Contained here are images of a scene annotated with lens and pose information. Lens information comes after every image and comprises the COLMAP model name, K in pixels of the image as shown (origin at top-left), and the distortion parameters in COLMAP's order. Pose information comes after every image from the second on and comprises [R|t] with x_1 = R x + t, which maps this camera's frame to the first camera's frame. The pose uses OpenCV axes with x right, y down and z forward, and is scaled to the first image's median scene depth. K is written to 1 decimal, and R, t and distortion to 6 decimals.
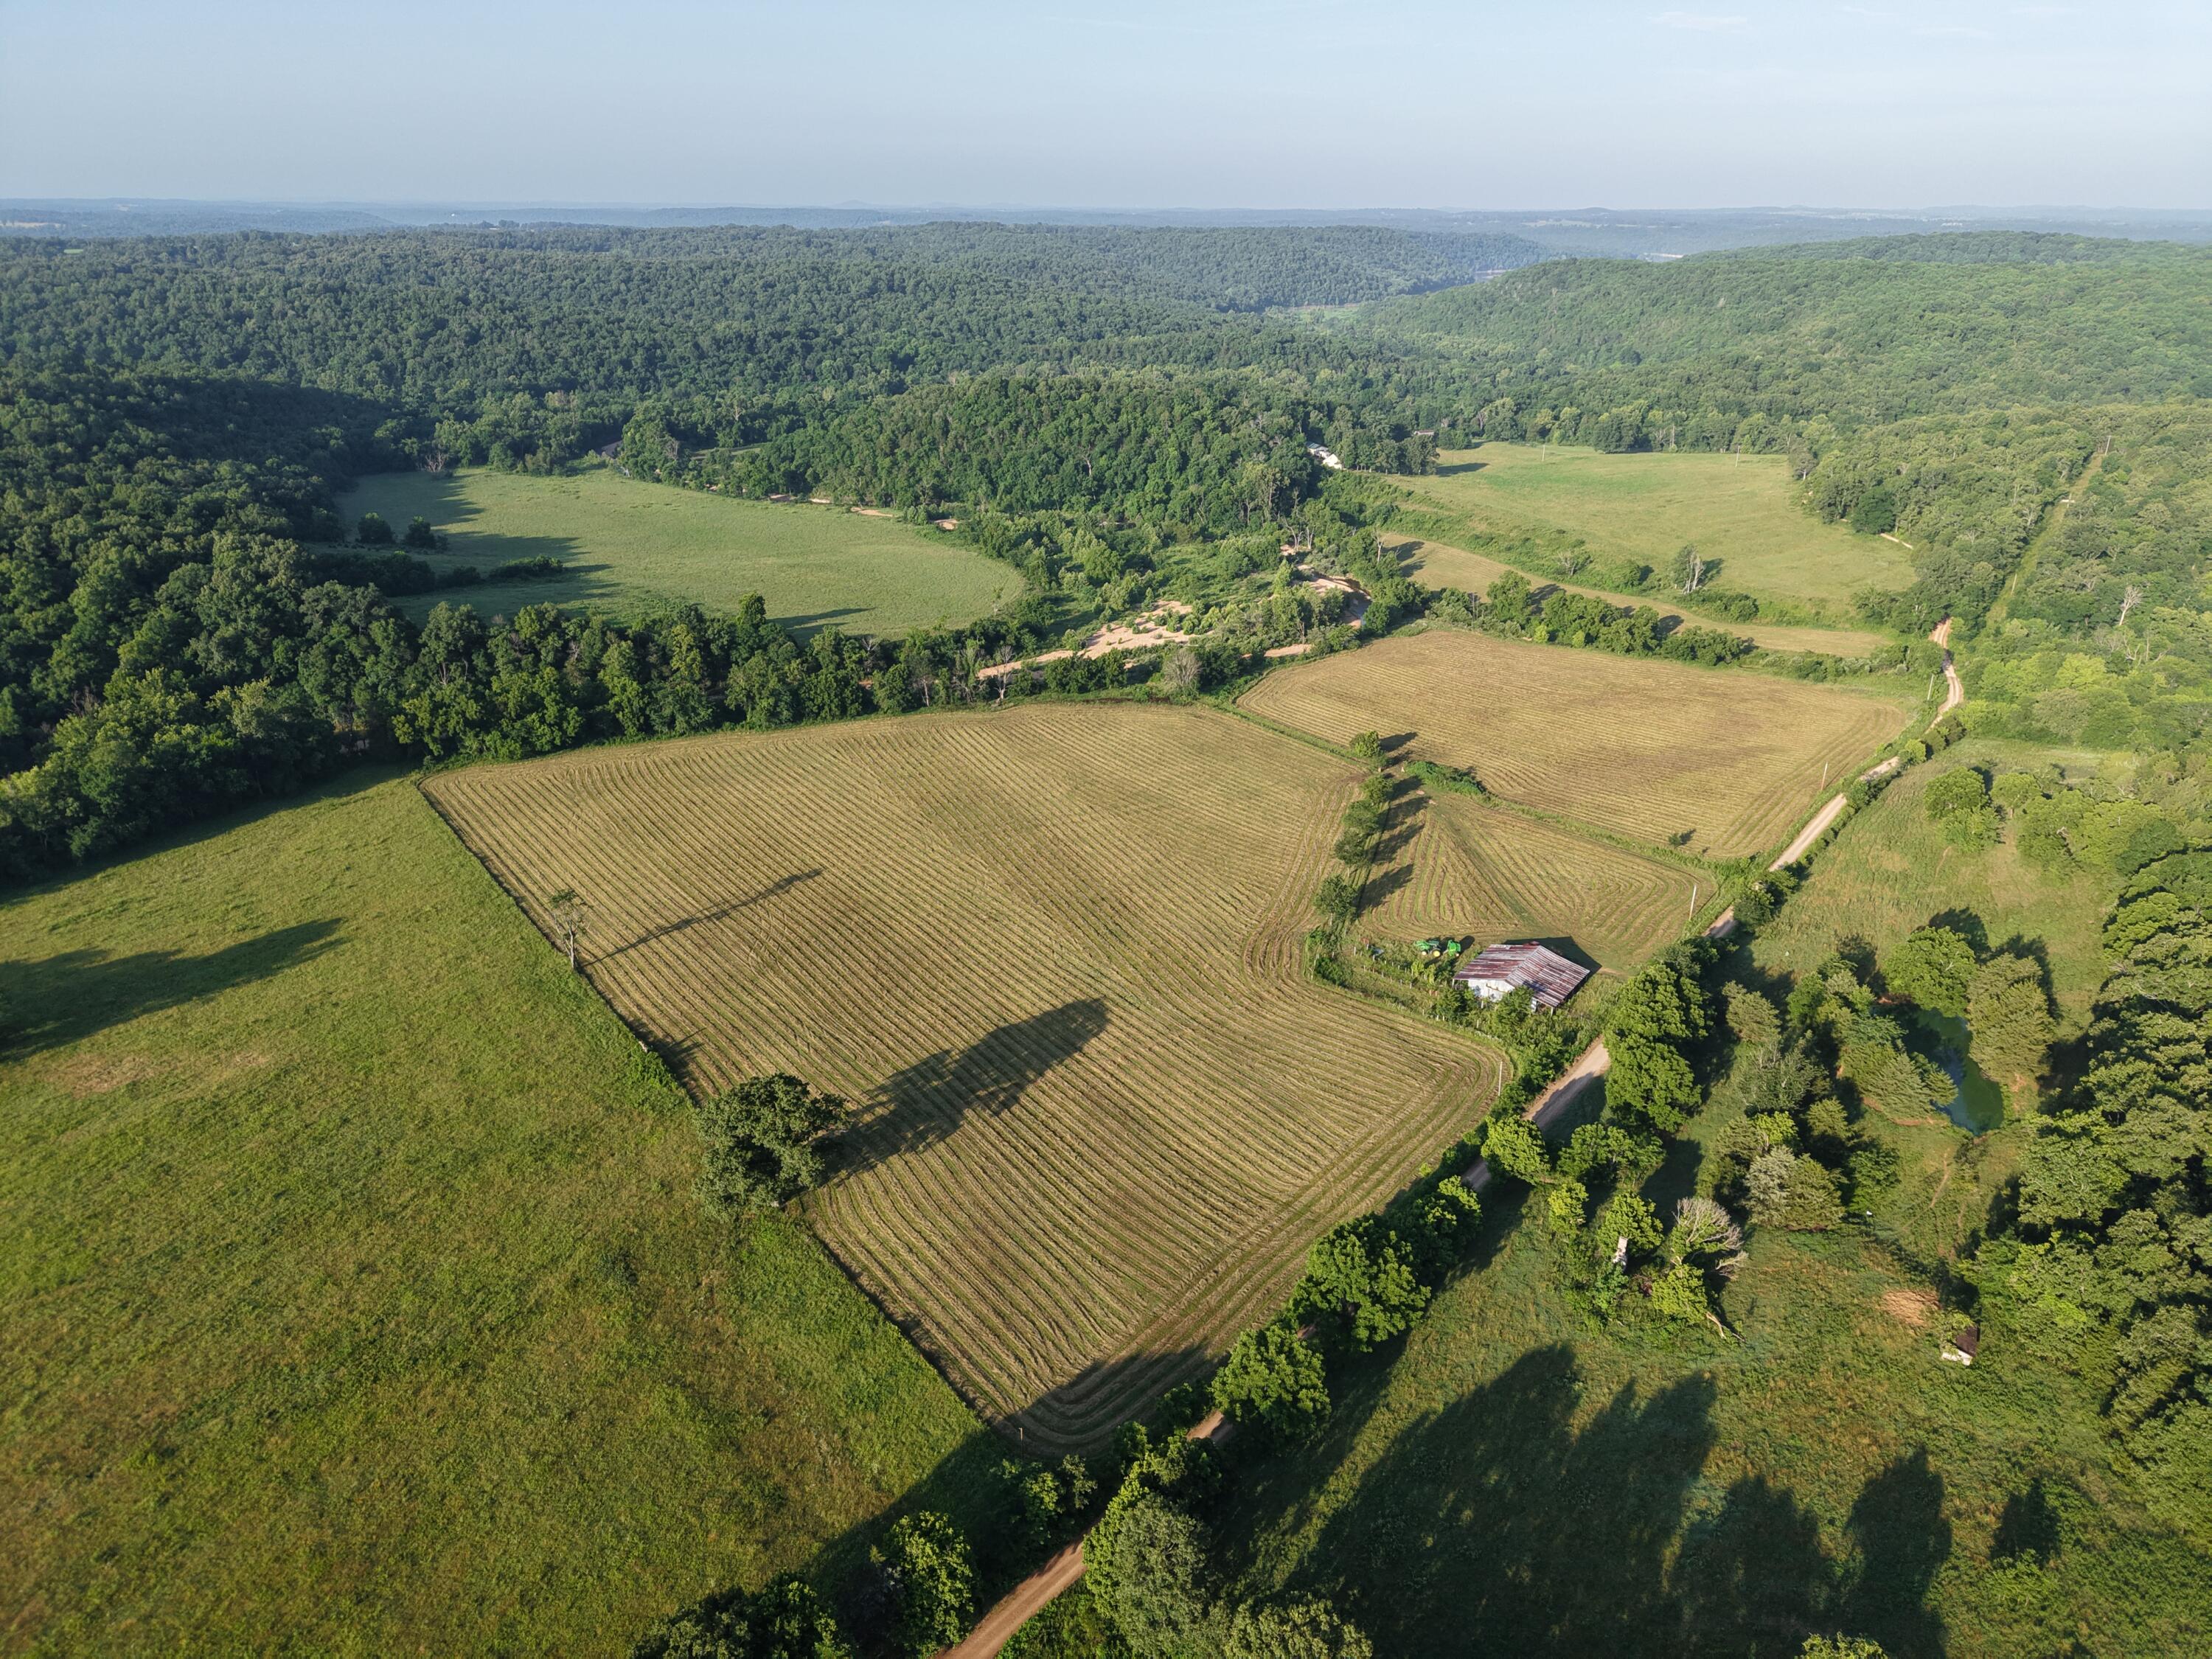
lens RADIAL K [[1488.6, 0, 1112.4], [0, 1488.6, 850.3], [0, 0, 1]] dist [0.020649, -0.013298]
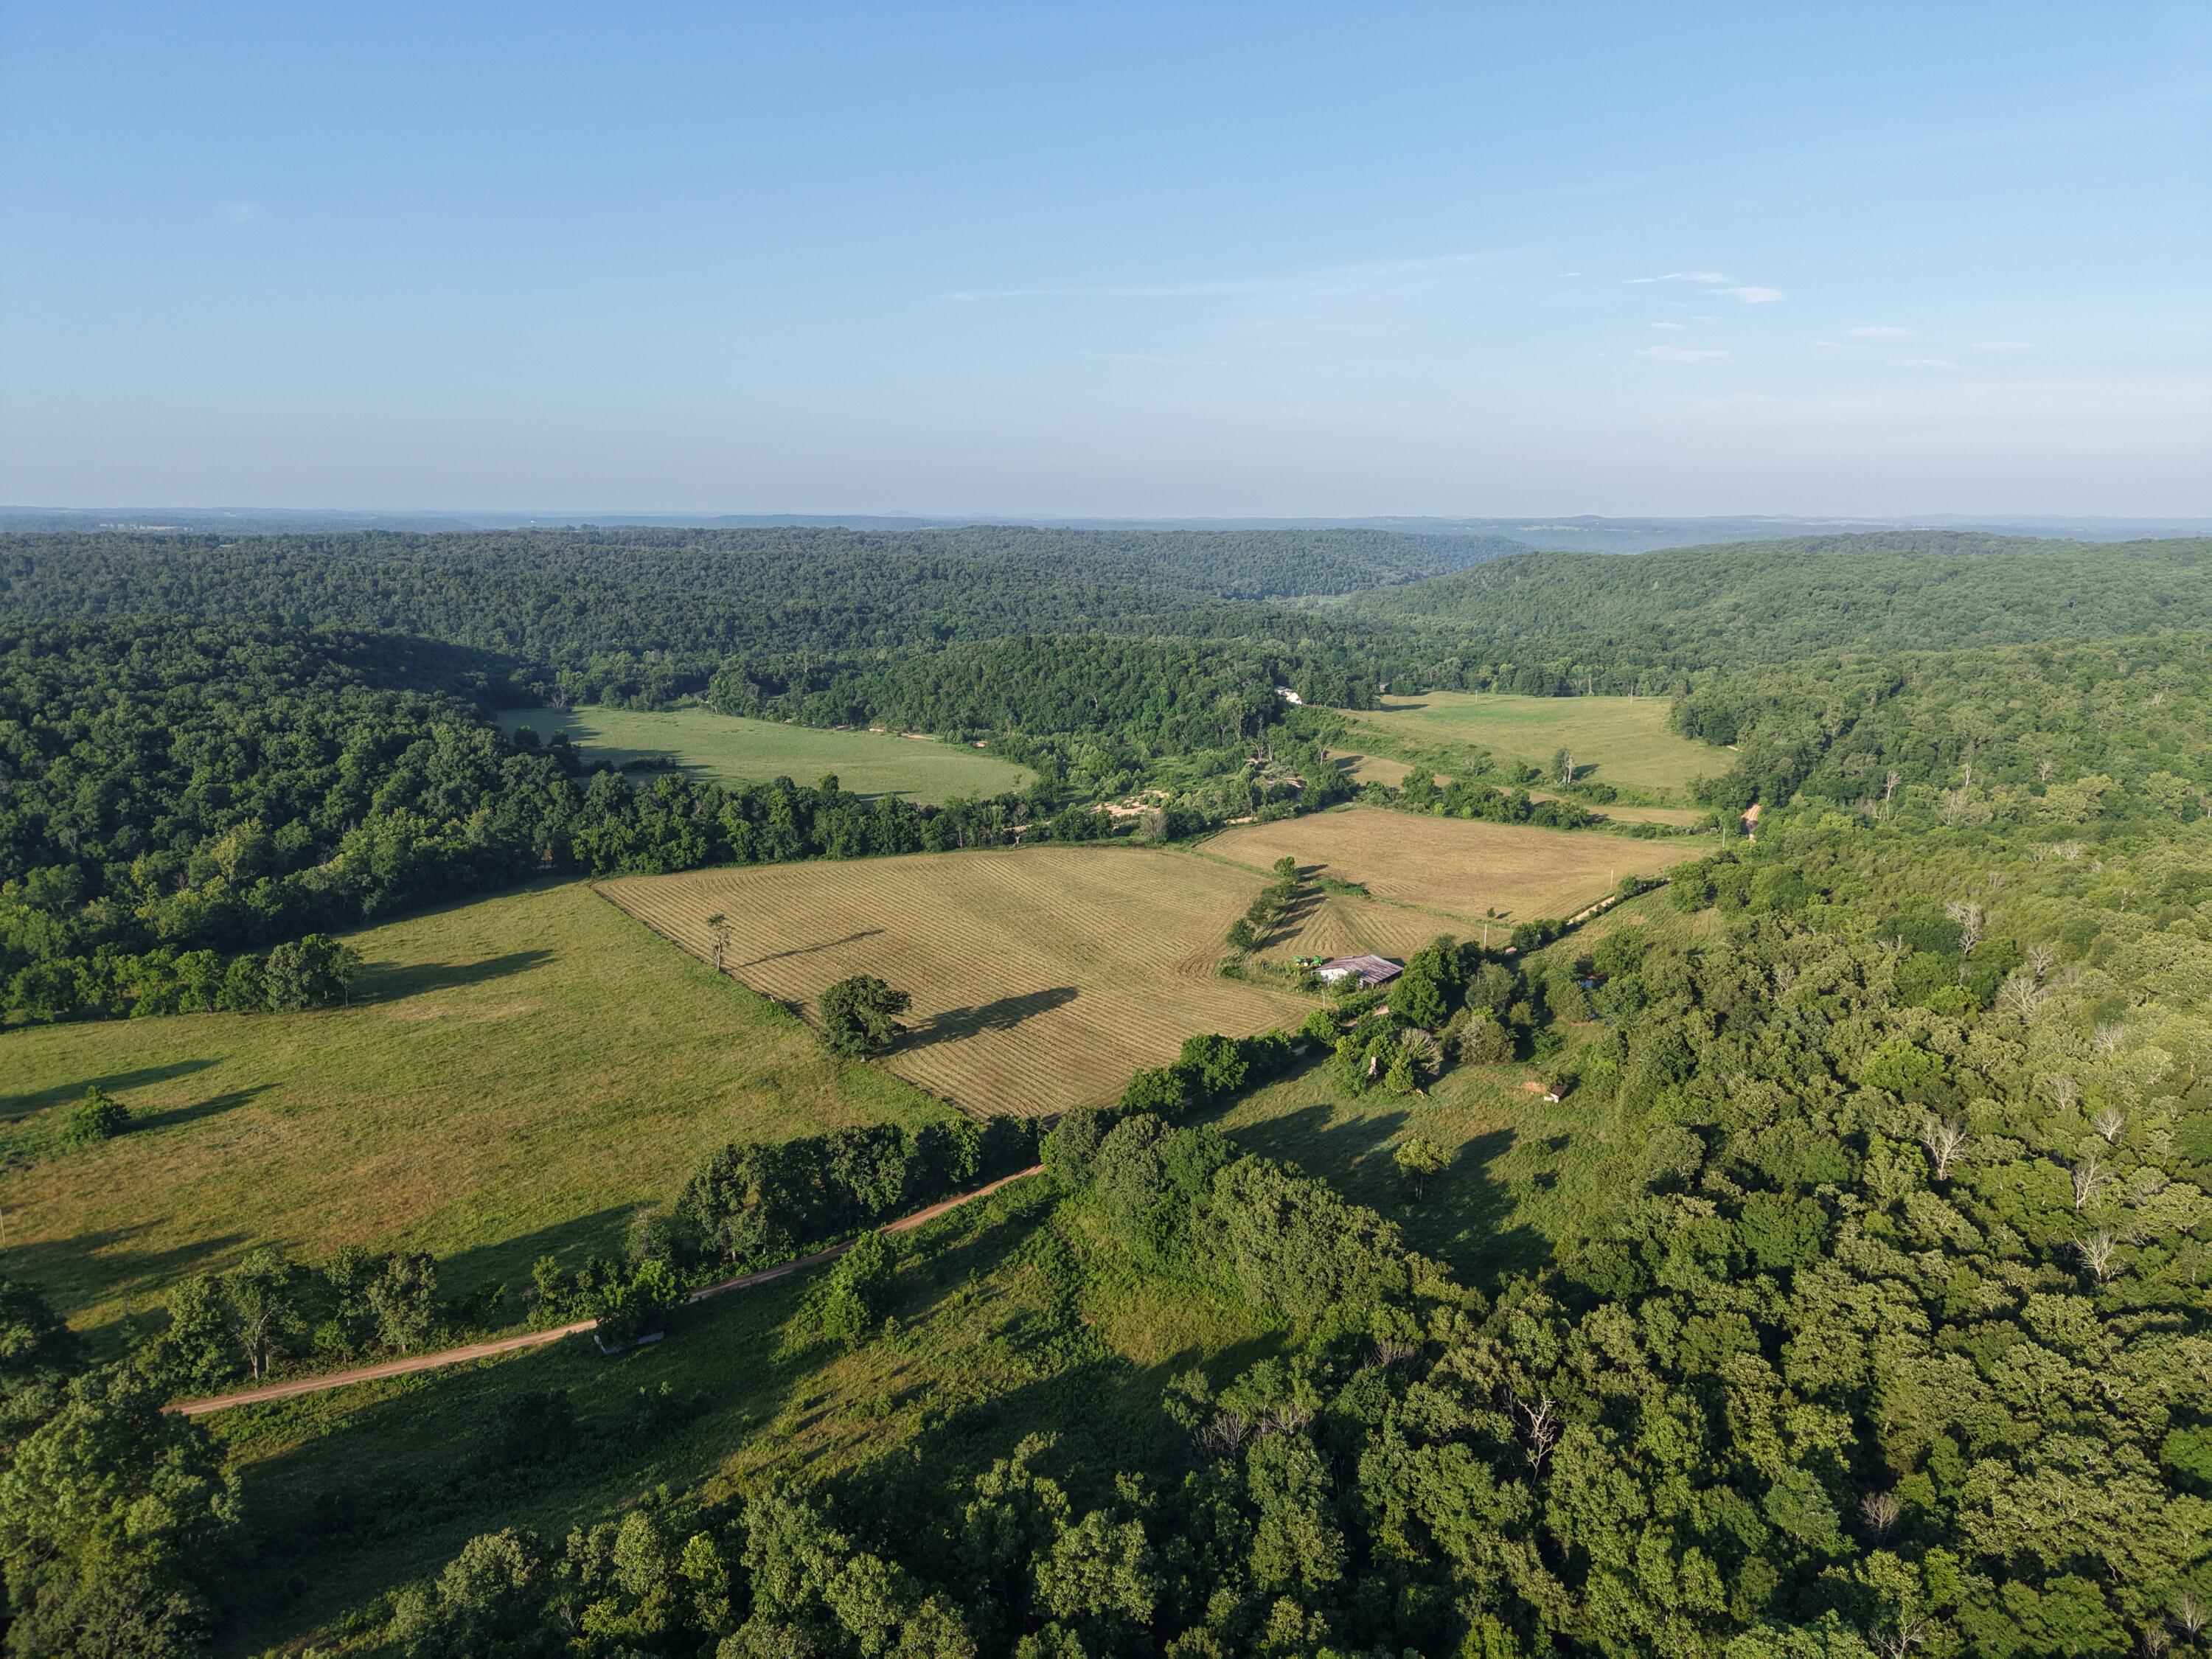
lens RADIAL K [[1483.9, 0, 1106.0], [0, 1483.9, 829.5], [0, 0, 1]] dist [0.088641, -0.140137]
pose [[0.999755, 0.005005, -0.021538, 0.019739], [-0.009180, 0.980090, -0.198344, 0.087527], [0.020117, 0.198493, 0.979896, -0.175714]]
